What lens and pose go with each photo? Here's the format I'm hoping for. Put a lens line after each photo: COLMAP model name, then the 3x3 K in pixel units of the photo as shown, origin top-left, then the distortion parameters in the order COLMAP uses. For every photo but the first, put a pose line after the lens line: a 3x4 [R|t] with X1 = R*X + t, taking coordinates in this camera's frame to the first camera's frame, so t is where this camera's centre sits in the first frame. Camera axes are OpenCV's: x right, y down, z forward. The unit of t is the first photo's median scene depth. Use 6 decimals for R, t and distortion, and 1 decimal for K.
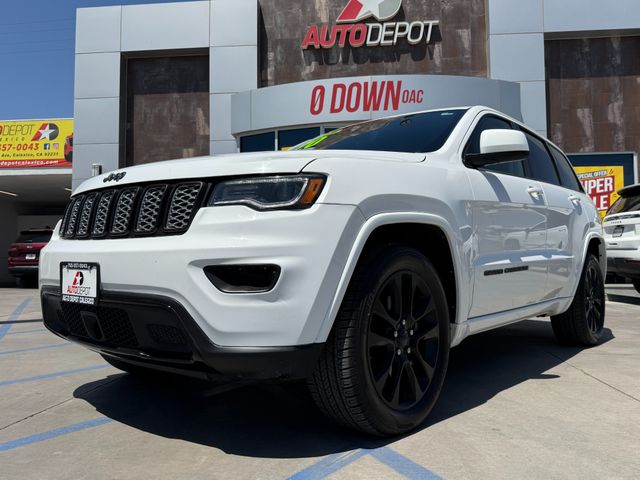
lens RADIAL K [[528.8, 0, 318.7], [0, 528.8, 241.3], [0, 0, 1]] dist [0.080837, -0.133030]
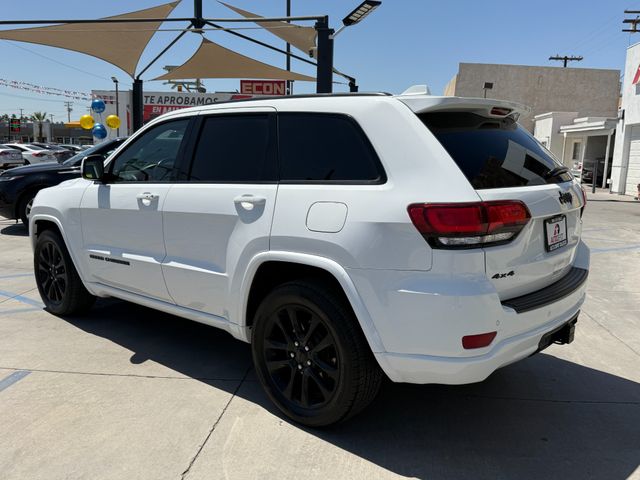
lens RADIAL K [[542.5, 0, 317.1], [0, 542.5, 243.1], [0, 0, 1]] dist [0.078461, -0.125269]
pose [[-0.020219, 0.168017, -0.985577, 0.494044], [0.033493, 0.985339, 0.167289, -0.058057], [0.999234, -0.029628, -0.025550, 0.455105]]
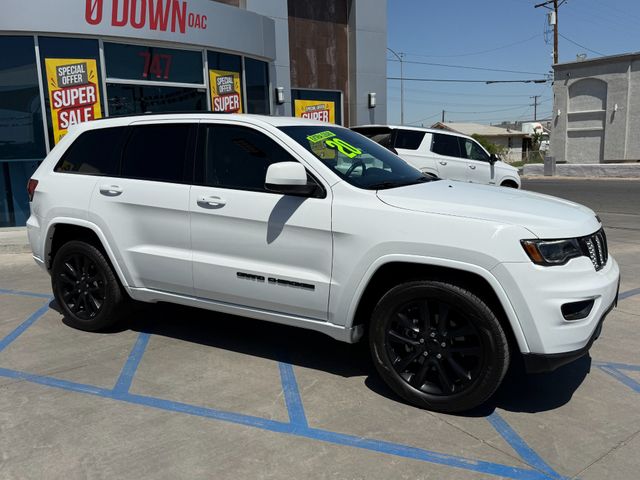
lens RADIAL K [[528.2, 0, 319.8], [0, 528.2, 241.4], [0, 0, 1]] dist [0.069147, -0.110869]
pose [[0.735895, -0.127272, 0.665026, -0.356074], [-0.017888, 0.978178, 0.206997, -0.081336], [-0.676859, -0.164224, 0.717560, 0.075915]]
